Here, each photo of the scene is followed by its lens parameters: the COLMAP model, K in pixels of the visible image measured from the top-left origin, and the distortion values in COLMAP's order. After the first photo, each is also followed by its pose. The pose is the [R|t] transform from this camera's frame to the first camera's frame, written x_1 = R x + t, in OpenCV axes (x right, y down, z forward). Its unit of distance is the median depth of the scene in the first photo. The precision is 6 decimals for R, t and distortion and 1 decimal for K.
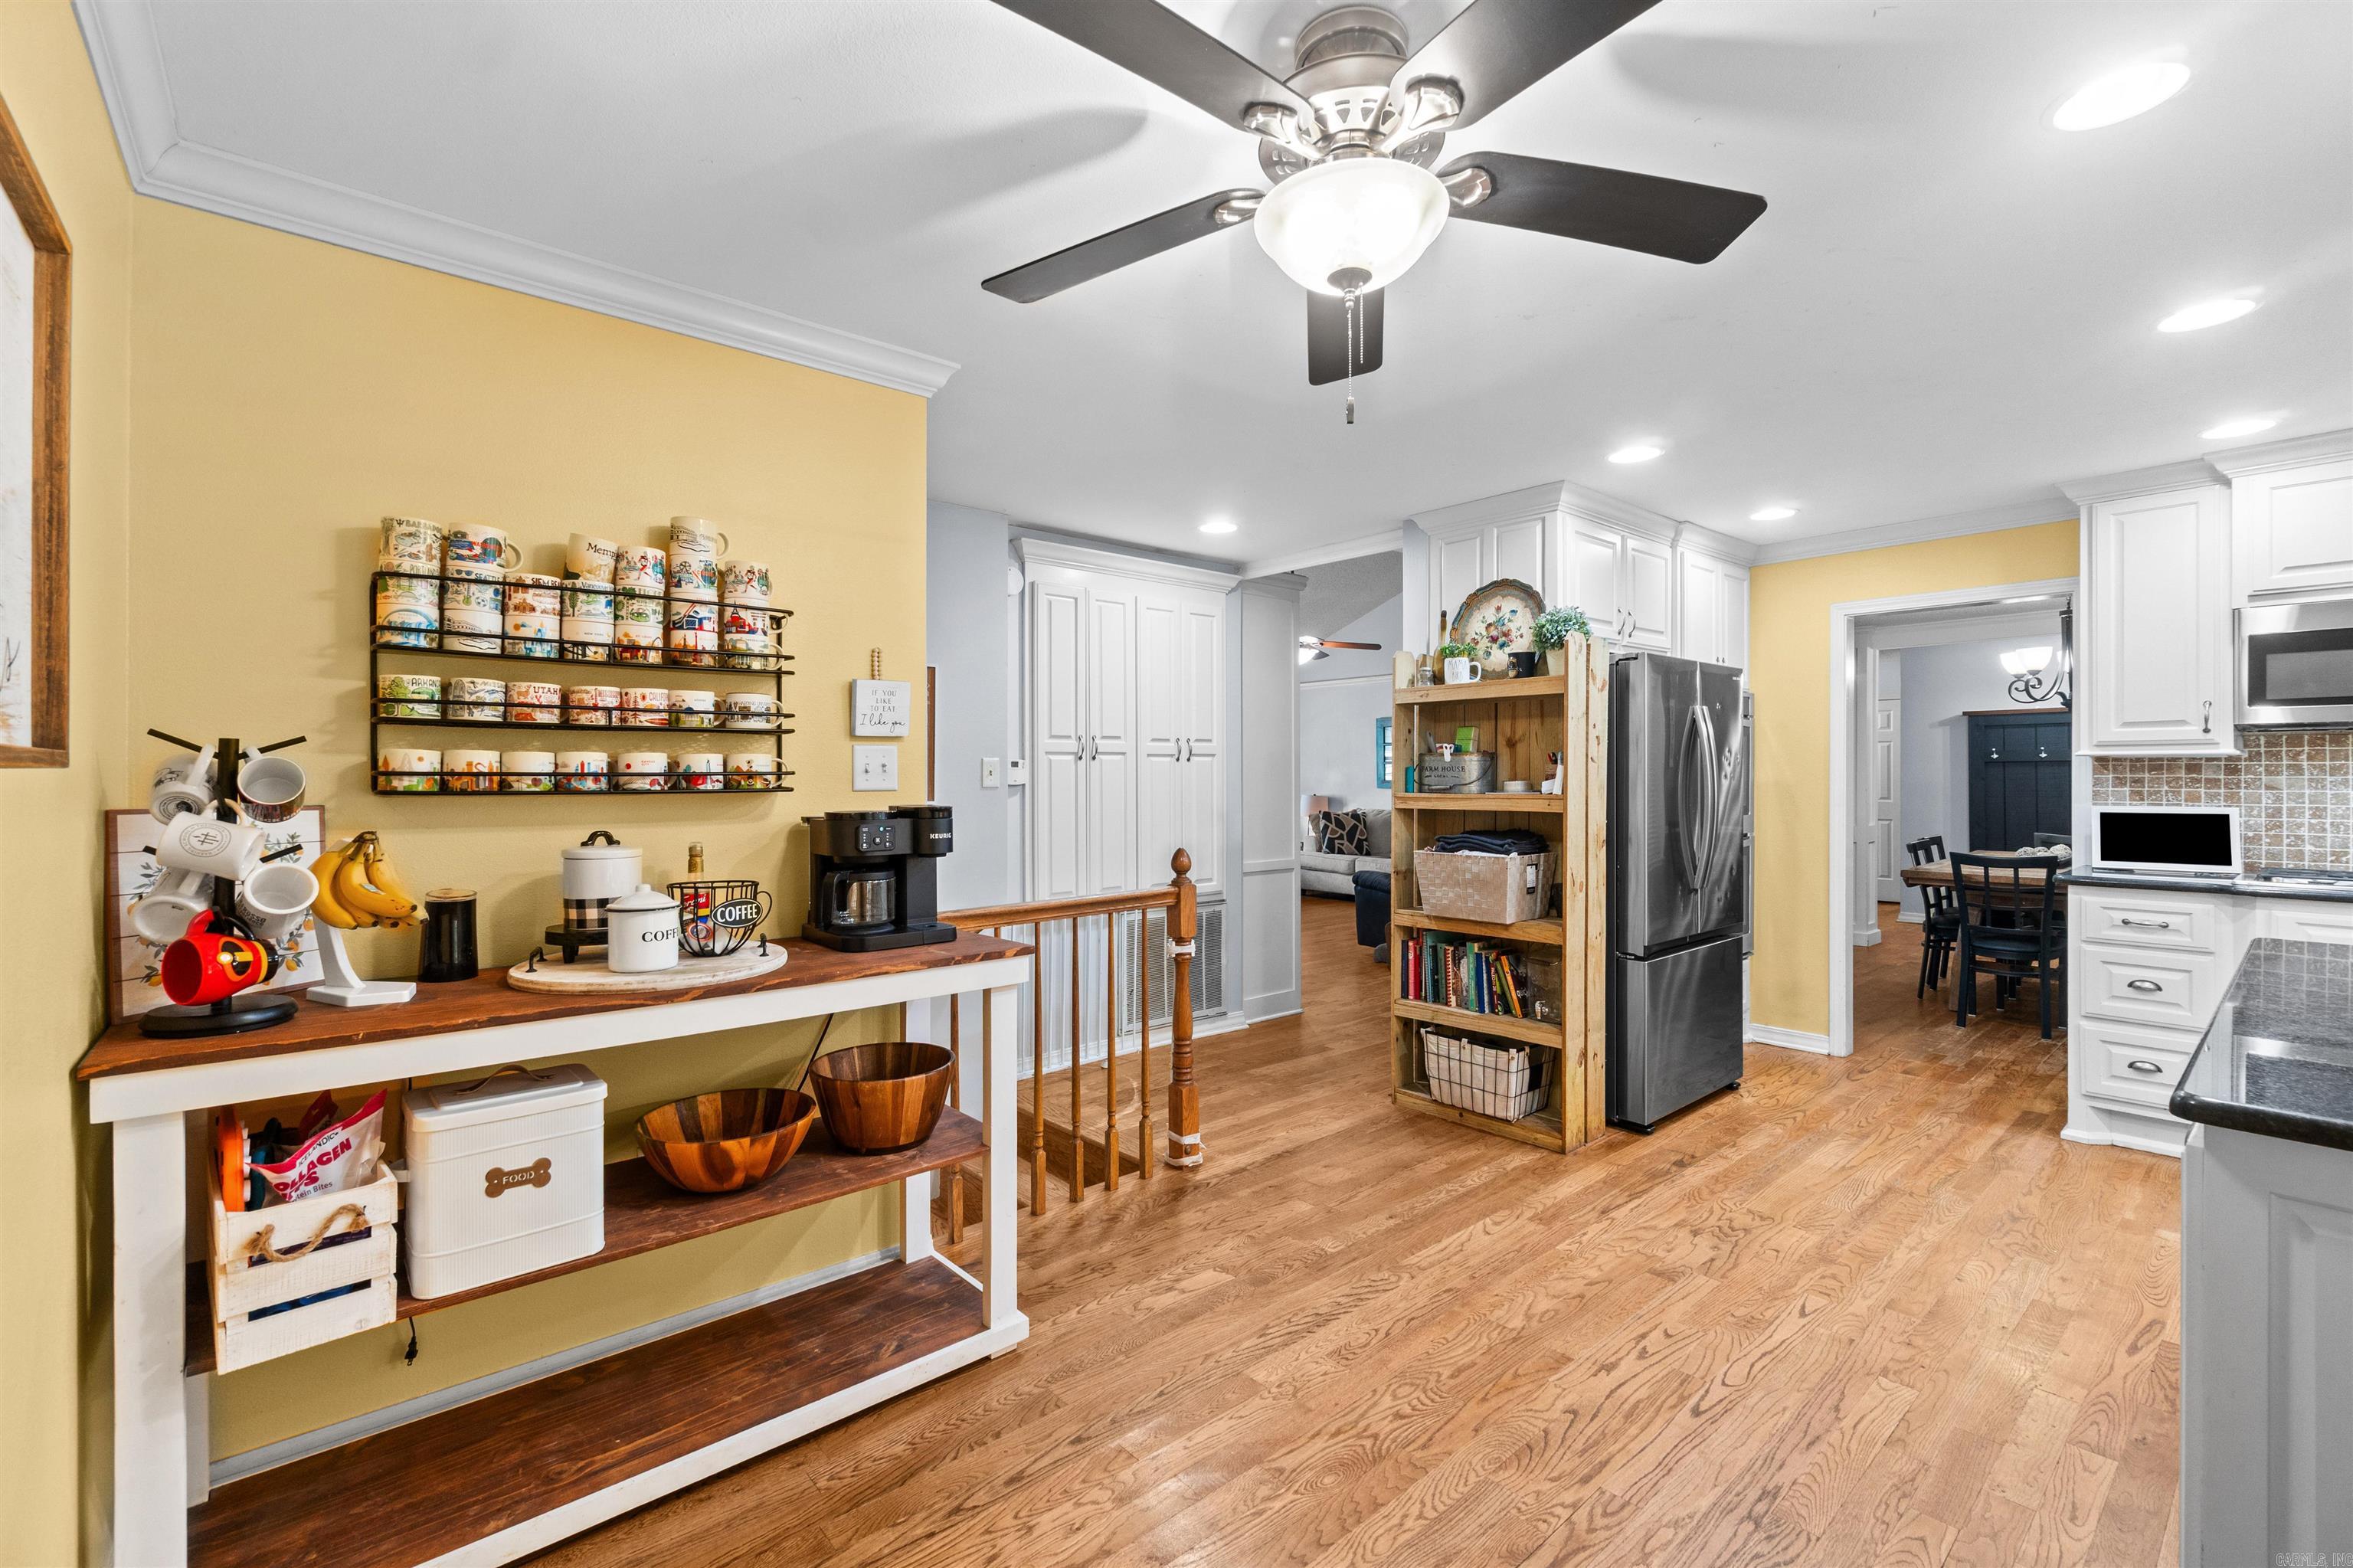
lens RADIAL K [[997.5, 0, 1163.6], [0, 997.5, 780.6], [0, 0, 1]] dist [-0.002510, -0.000170]
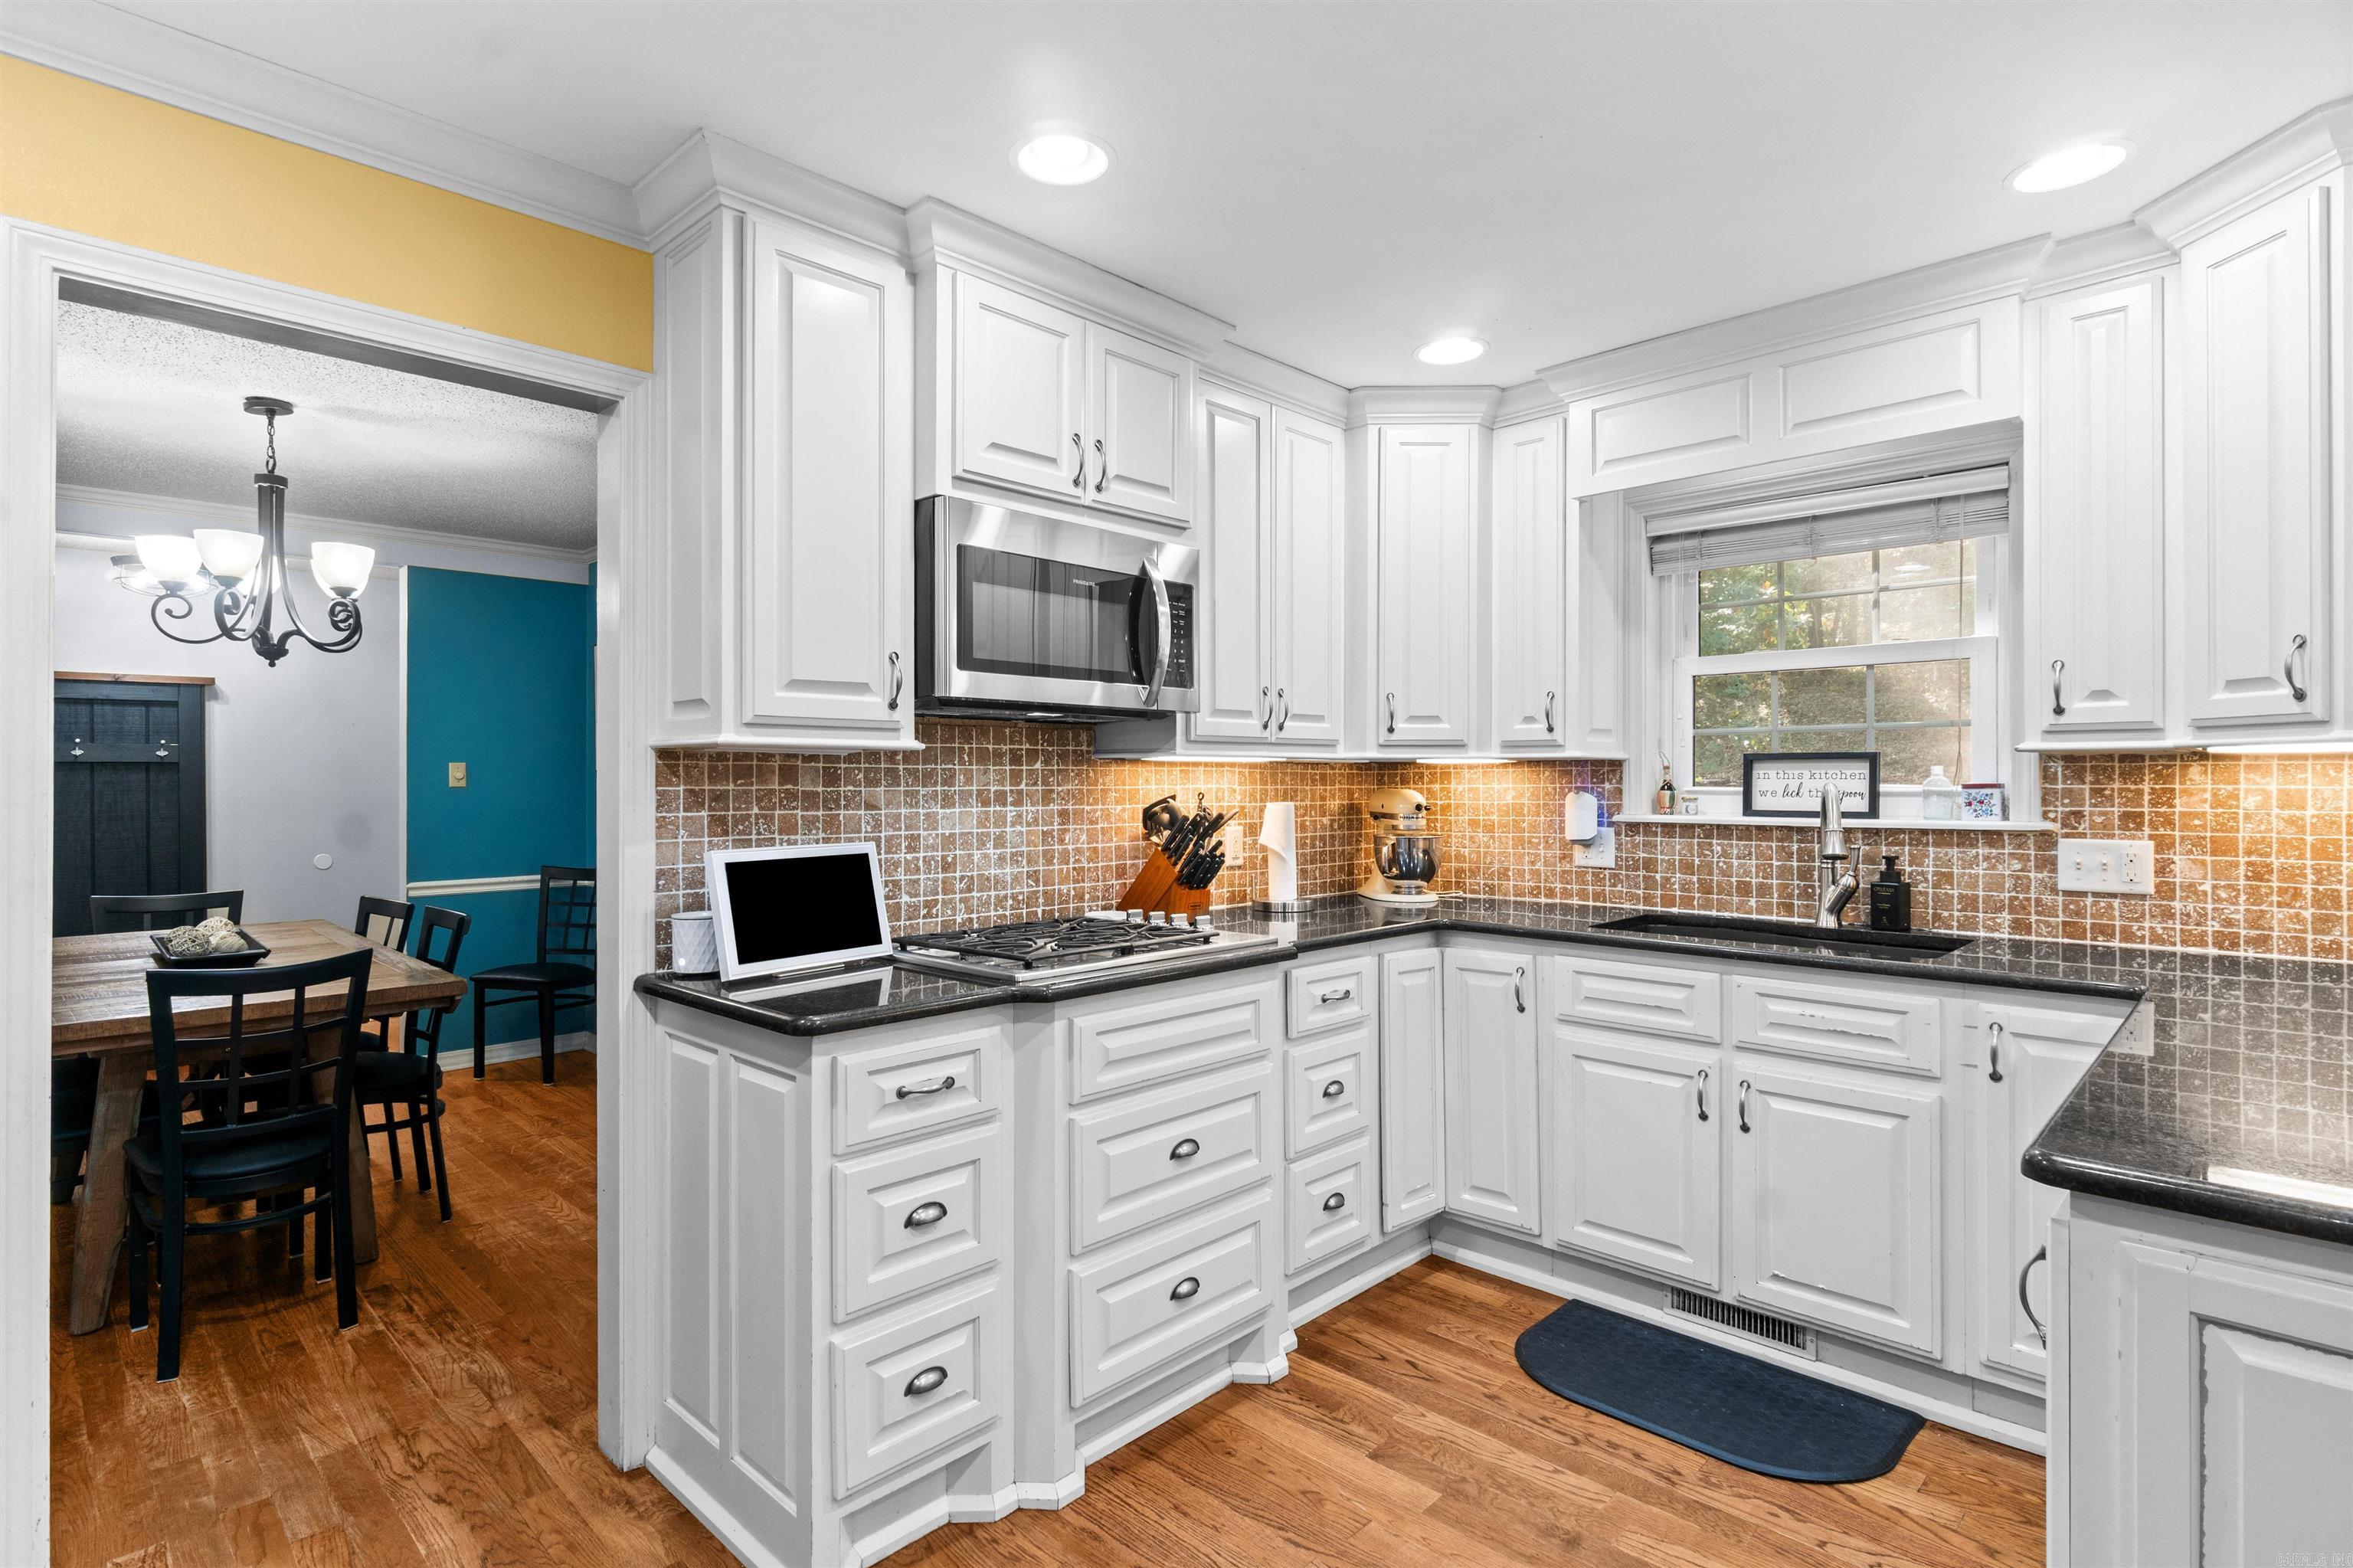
lens RADIAL K [[1154.1, 0, 1158.1], [0, 1154.1, 781.6], [0, 0, 1]] dist [-0.003799, -0.000279]
pose [[-0.087037, 0.002654, 0.996202, 0.382455], [0.006628, 0.999976, -0.002085, -0.005332], [-0.996183, 0.006422, -0.087053, 0.874998]]
